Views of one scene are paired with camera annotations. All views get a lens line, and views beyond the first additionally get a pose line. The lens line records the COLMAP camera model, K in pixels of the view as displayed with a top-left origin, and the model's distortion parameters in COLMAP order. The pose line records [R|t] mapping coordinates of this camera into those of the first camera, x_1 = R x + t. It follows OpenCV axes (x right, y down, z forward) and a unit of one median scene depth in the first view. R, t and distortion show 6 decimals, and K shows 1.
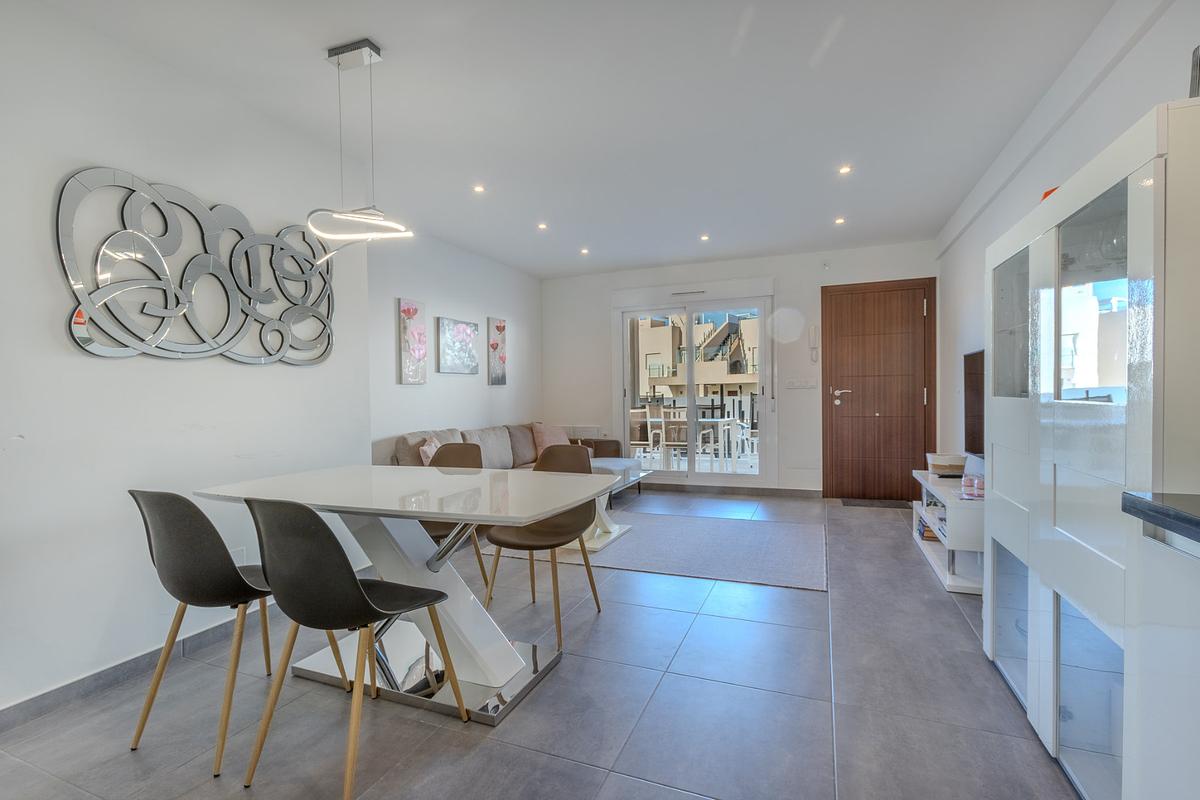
lens RADIAL K [[560.3, 0, 600.0], [0, 560.3, 400.0], [0, 0, 1]] dist [-0.000871, -0.000050]
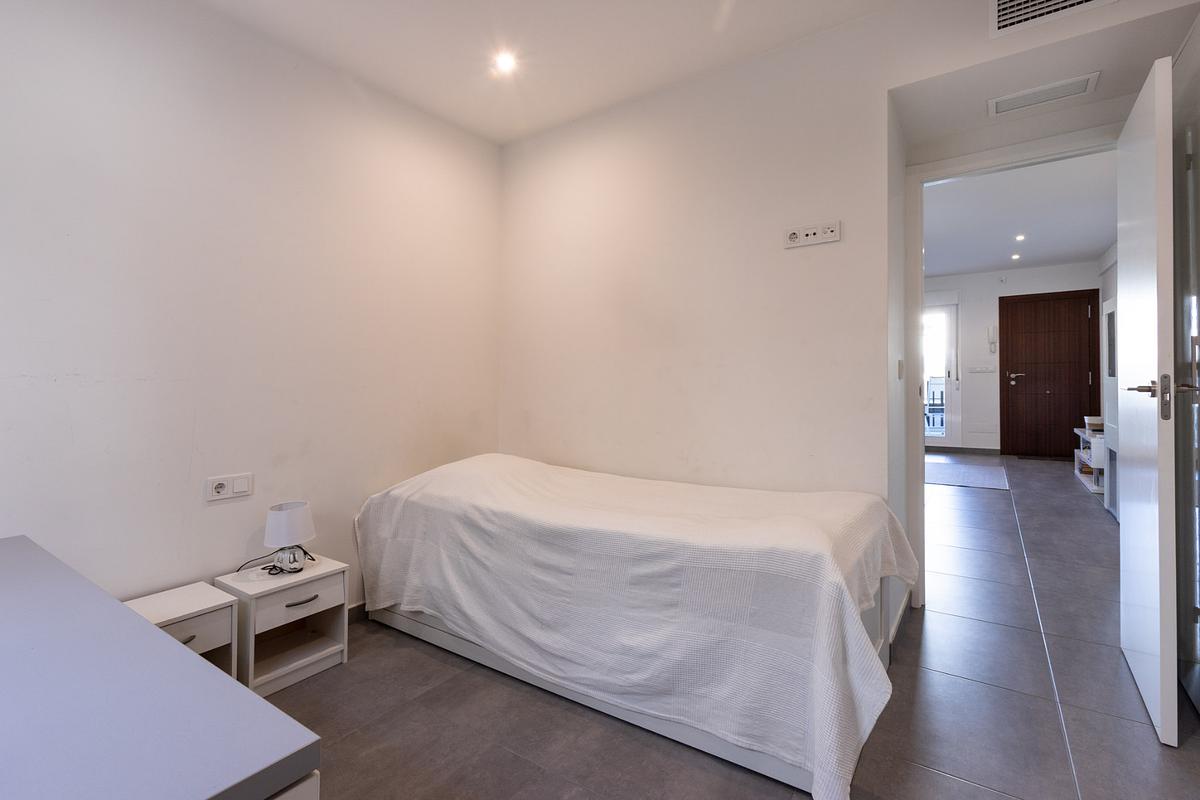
lens RADIAL K [[550.6, 0, 596.2], [0, 550.6, 380.3], [0, 0, 1]] dist [0.002379, 0.000485]
pose [[0.972263, -0.003943, -0.233858, -0.233513], [0.003385, 0.999990, -0.002785, -0.001868], [0.233867, 0.001916, 0.972267, -0.507113]]
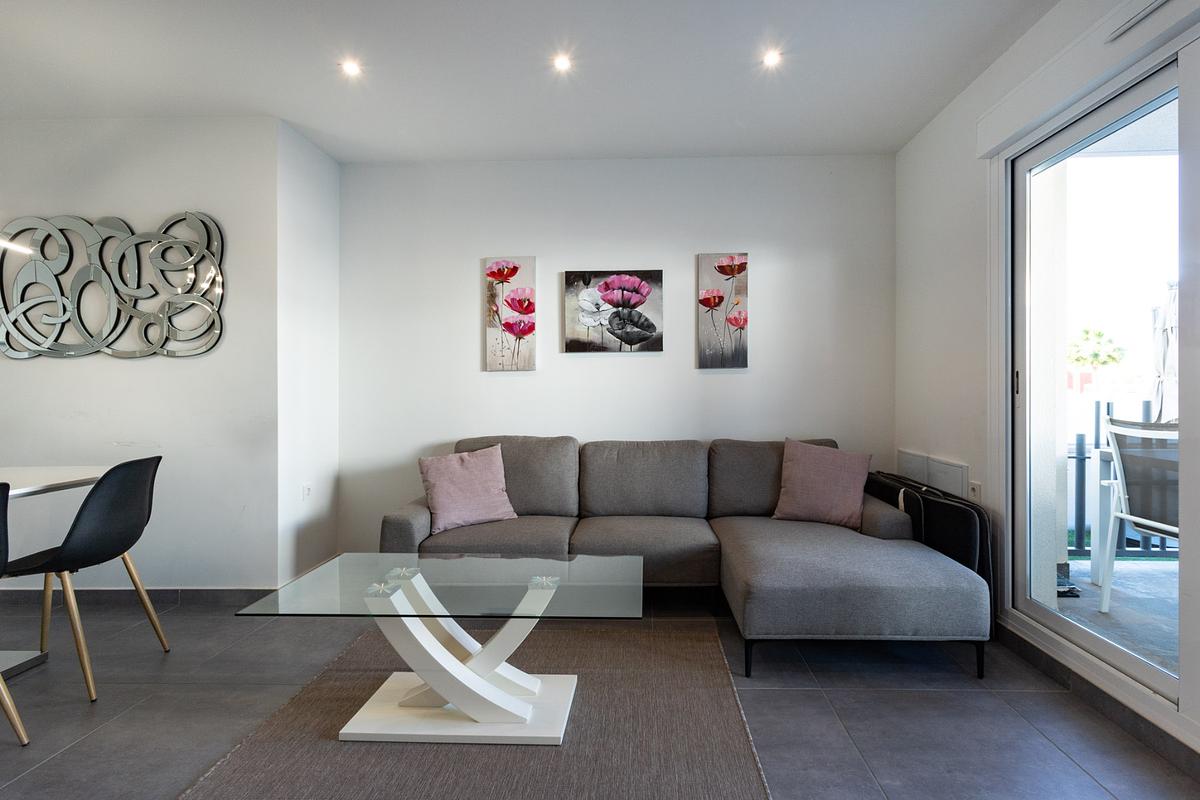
lens RADIAL K [[550.6, 0, 596.2], [0, 550.6, 380.3], [0, 0, 1]] dist [0.002379, 0.000485]
pose [[0.350717, 0.006801, -0.936457, 0.357118], [-0.006217, 0.999969, 0.004934, -0.018884], [0.936461, 0.004092, 0.350748, 0.796374]]
